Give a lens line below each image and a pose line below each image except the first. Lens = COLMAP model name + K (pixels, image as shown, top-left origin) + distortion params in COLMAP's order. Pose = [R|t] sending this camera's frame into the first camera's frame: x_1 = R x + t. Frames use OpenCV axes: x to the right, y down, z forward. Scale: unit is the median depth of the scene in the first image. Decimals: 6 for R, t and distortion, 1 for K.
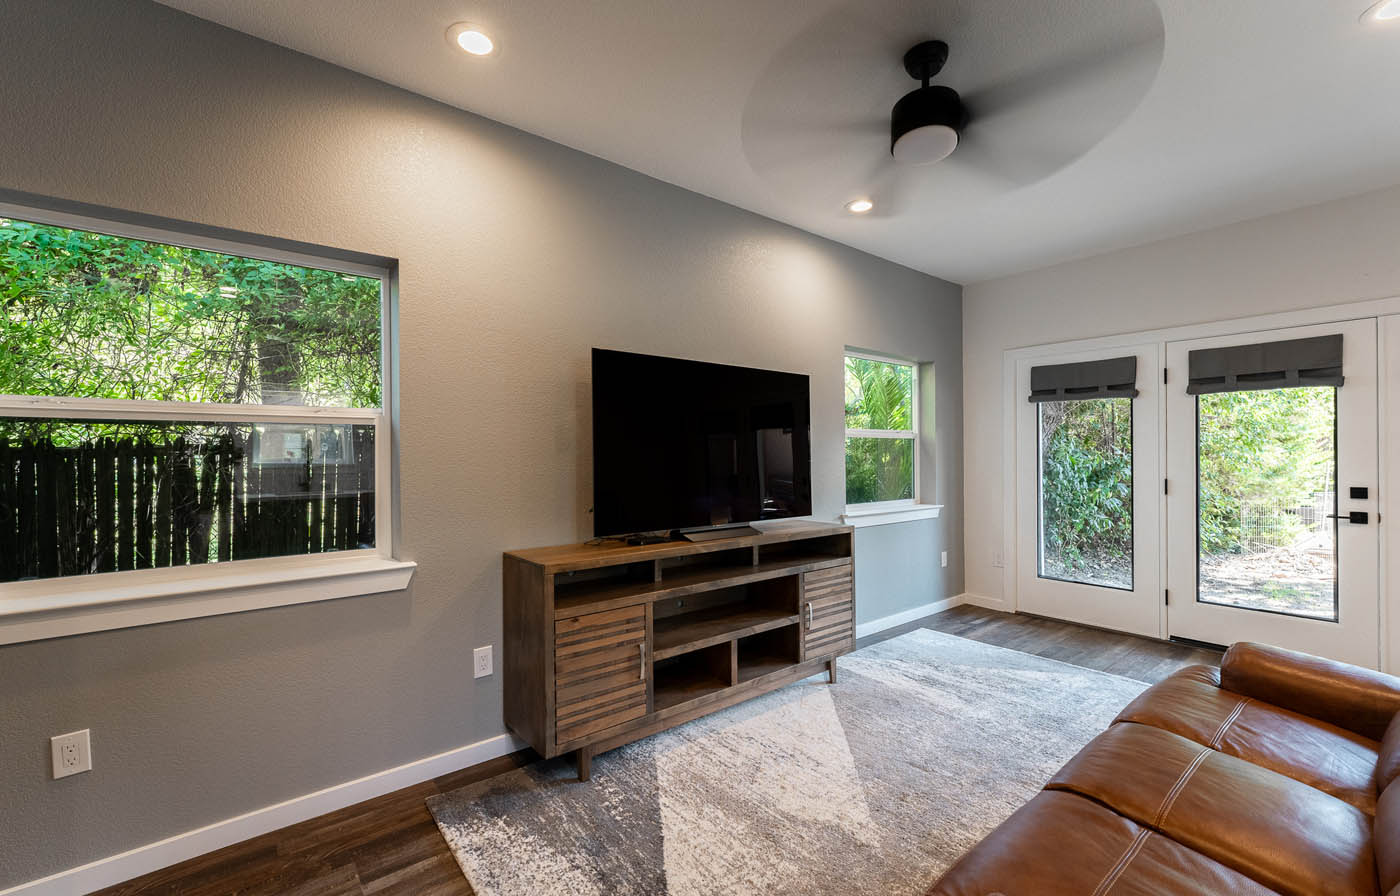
lens RADIAL K [[574.3, 0, 680.1], [0, 574.3, 452.5], [0, 0, 1]] dist [0.000585, 0.000121]
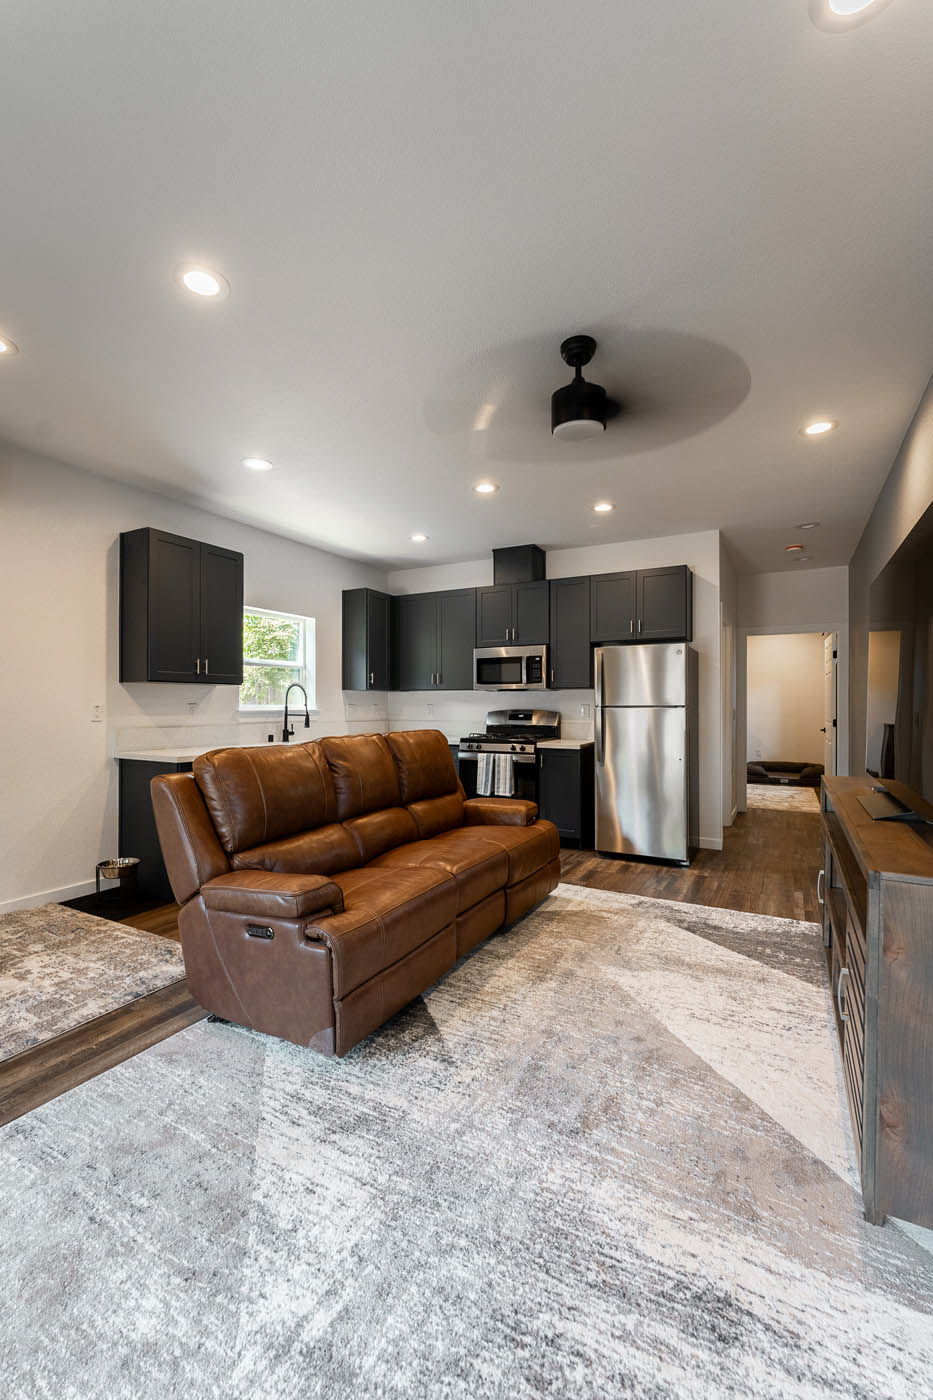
lens RADIAL K [[582.0, 0, 466.9], [0, 582.0, 704.9], [0, 0, 1]] dist [-0.006610, 0.000458]
pose [[-0.916482, 0.002904, -0.400065, 0.727196], [0.003509, 0.999994, -0.000780, 0.020703], [0.400060, -0.002118, -0.916487, 1.304280]]
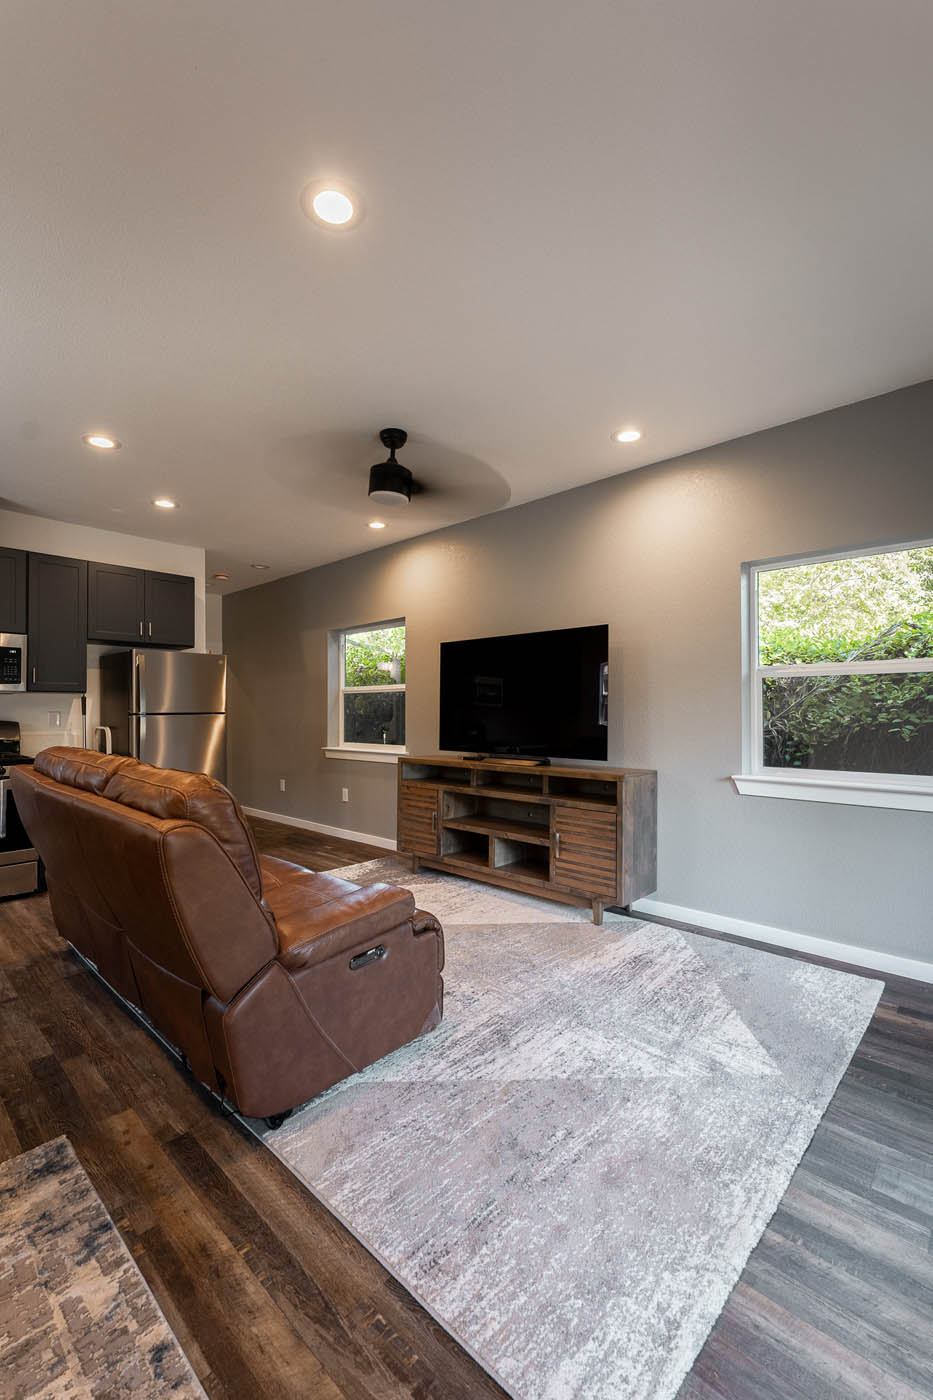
lens RADIAL K [[595.8, 0, 466.4], [0, 595.8, 704.6], [0, 0, 1]] dist [-0.004340, 0.000165]
pose [[0.155987, -0.006639, -0.987737, 1.308074], [0.004913, 0.999970, -0.005946, 0.015062], [0.987747, -0.003925, 0.156015, 0.620651]]
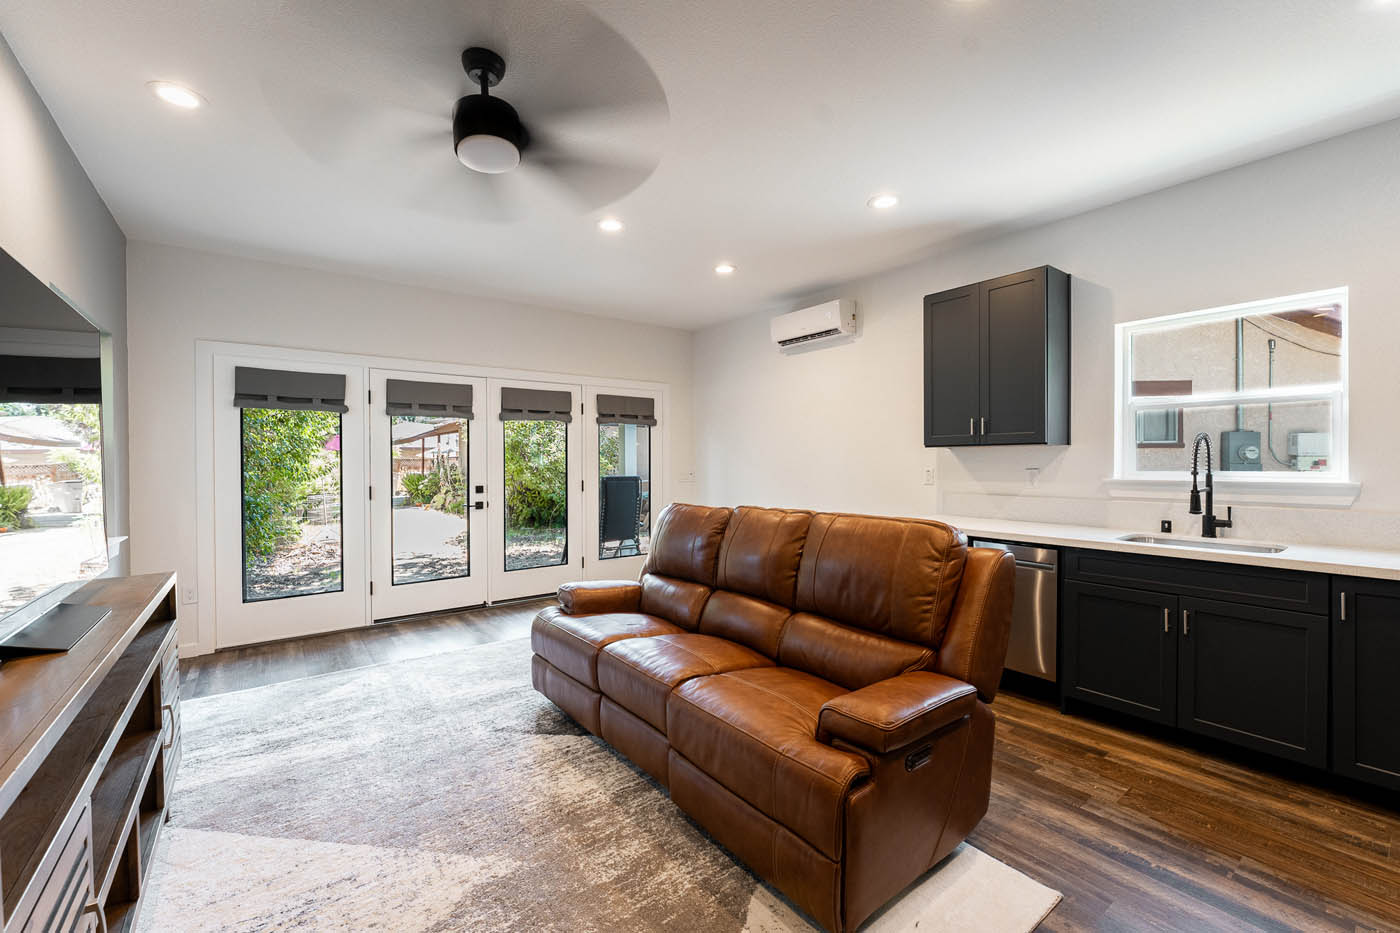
lens RADIAL K [[575.7, 0, 694.6], [0, 575.7, 467.6], [0, 0, 1]] dist [-0.005997, -0.000020]
pose [[0.012487, -0.005187, 0.999909, -0.370974], [0.002012, 0.999985, 0.005162, 0.005072], [-0.999920, 0.001948, 0.012497, 0.410903]]
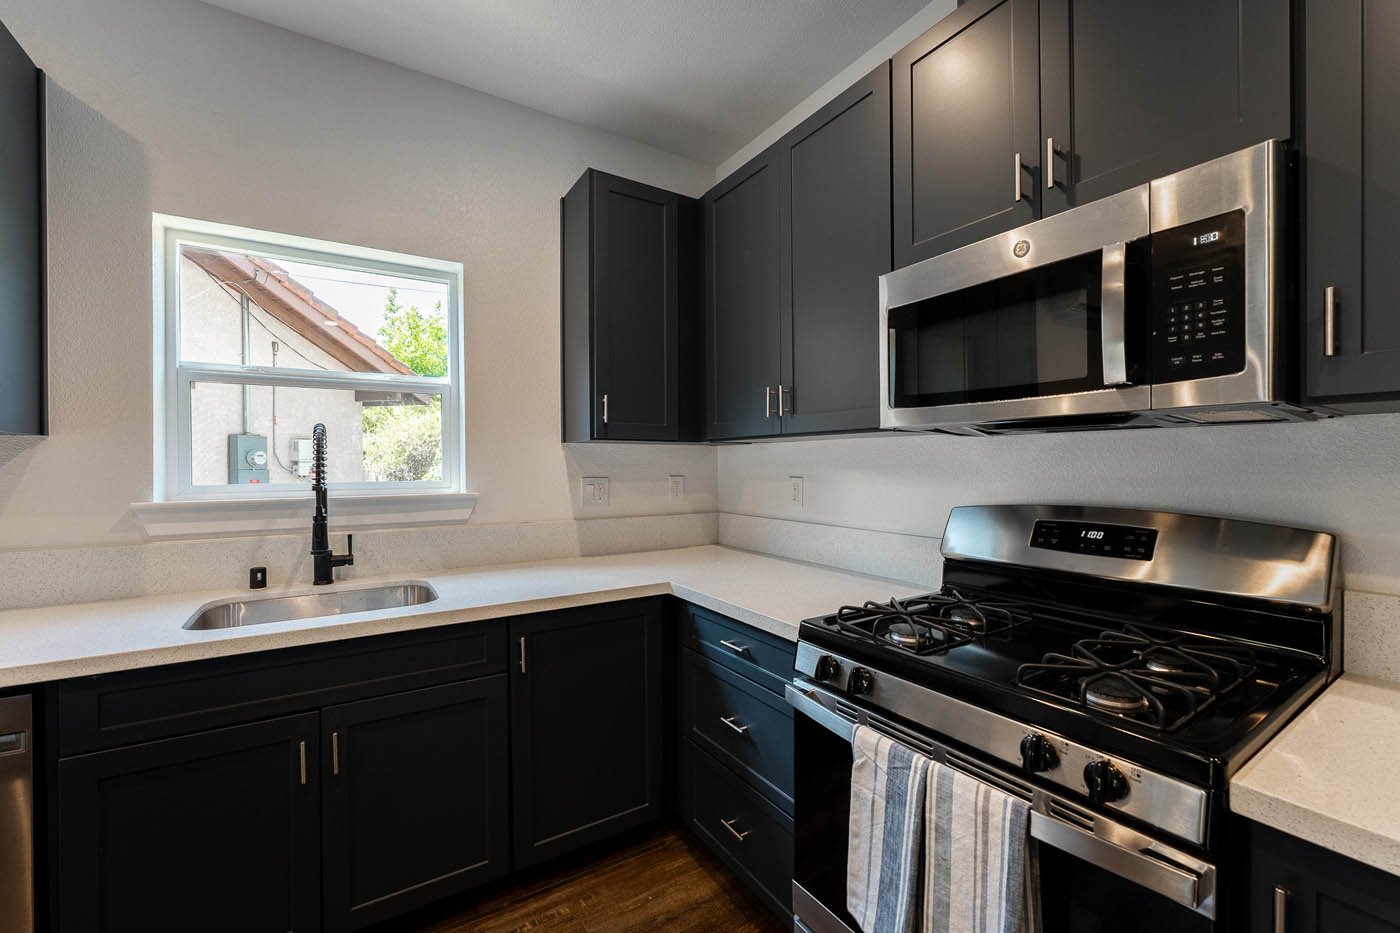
lens RADIAL K [[566.6, 0, 695.3], [0, 566.6, 467.0], [0, 0, 1]] dist [-0.006274, 0.000859]
pose [[-0.994894, 0.008163, 0.100590, 0.097206], [0.008636, 0.999954, 0.004260, 0.000490], [-0.100551, 0.005107, -0.994919, 0.155887]]
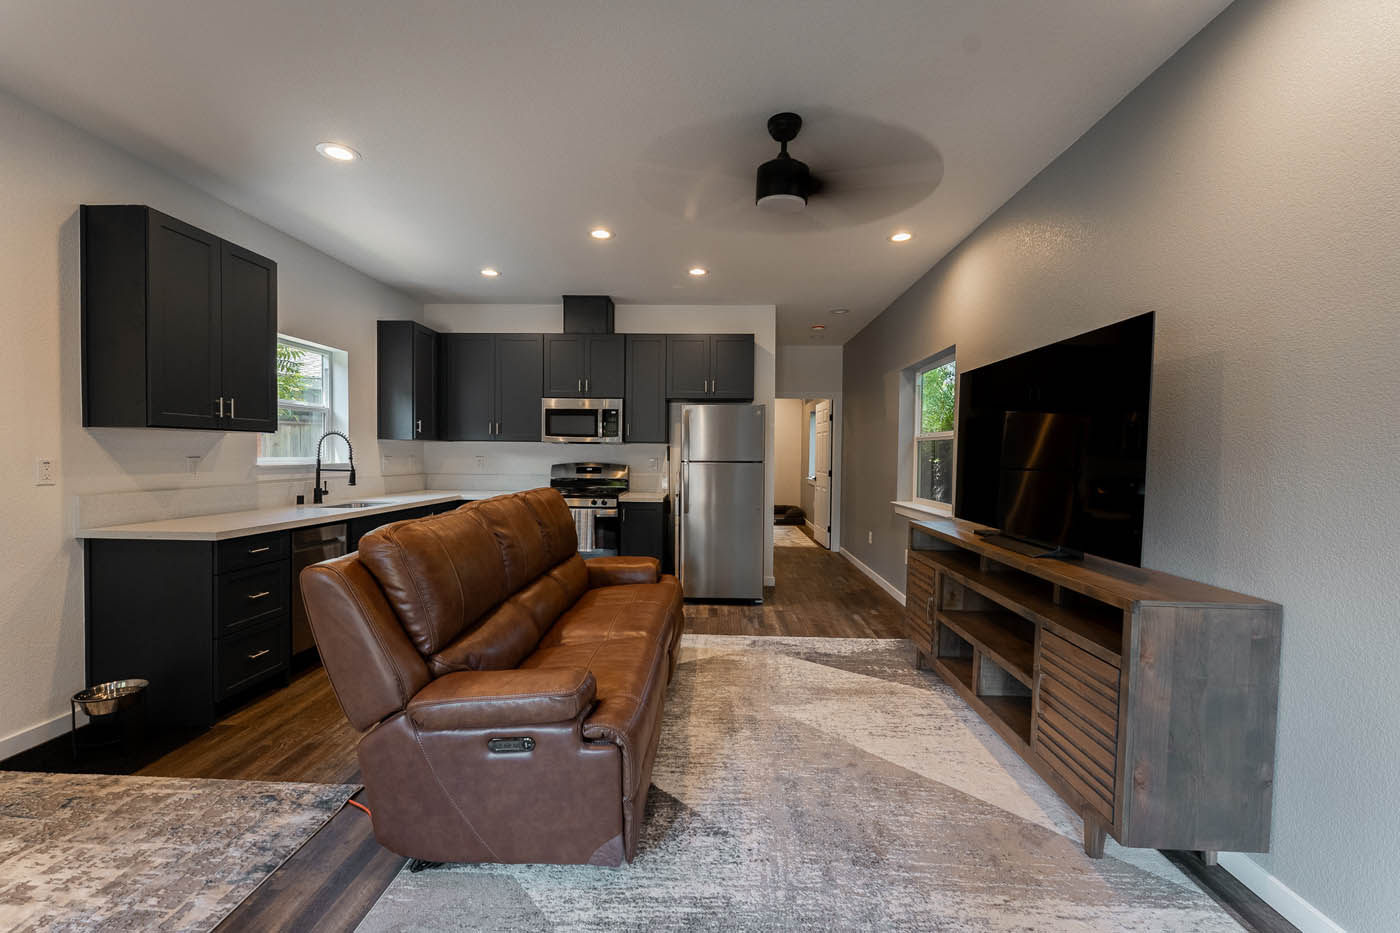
lens RADIAL K [[566.6, 0, 695.3], [0, 566.6, 467.0], [0, 0, 1]] dist [-0.006274, 0.000859]
pose [[-0.642856, 0.015415, -0.765832, 0.967797], [-0.006065, 0.999664, 0.025213, 0.001977], [0.765963, 0.020853, -0.642547, 1.076087]]
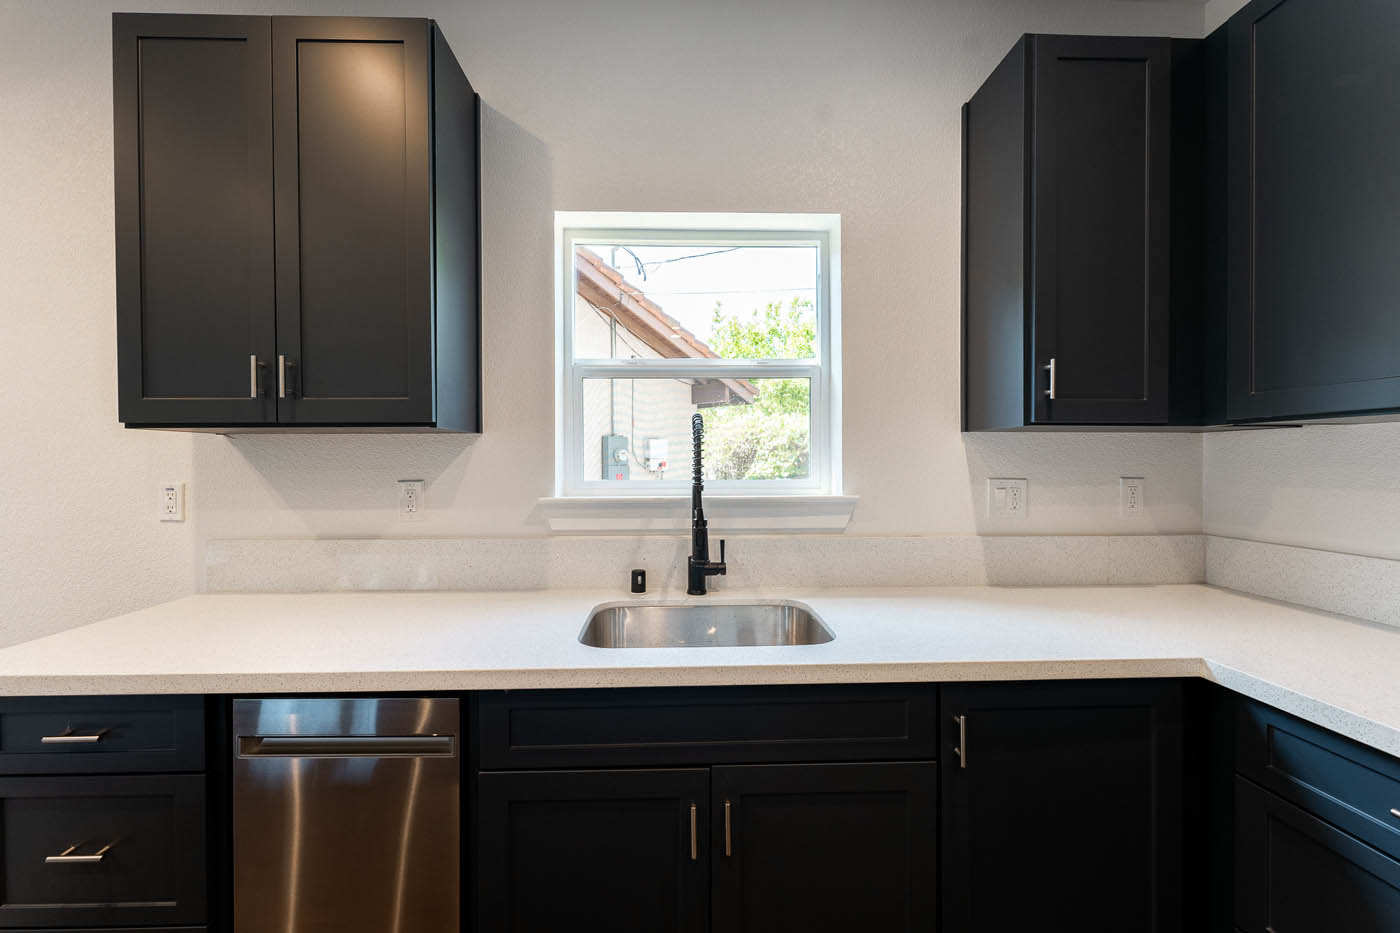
lens RADIAL K [[559.7, 0, 696.1], [0, 559.7, 467.0], [0, 0, 1]] dist [0.000370, 0.000215]
pose [[-0.814207, 0.001346, 0.580574, 0.239461], [0.005581, 0.999969, 0.005508, 0.000310], [-0.580548, 0.007725, -0.814189, 0.035280]]
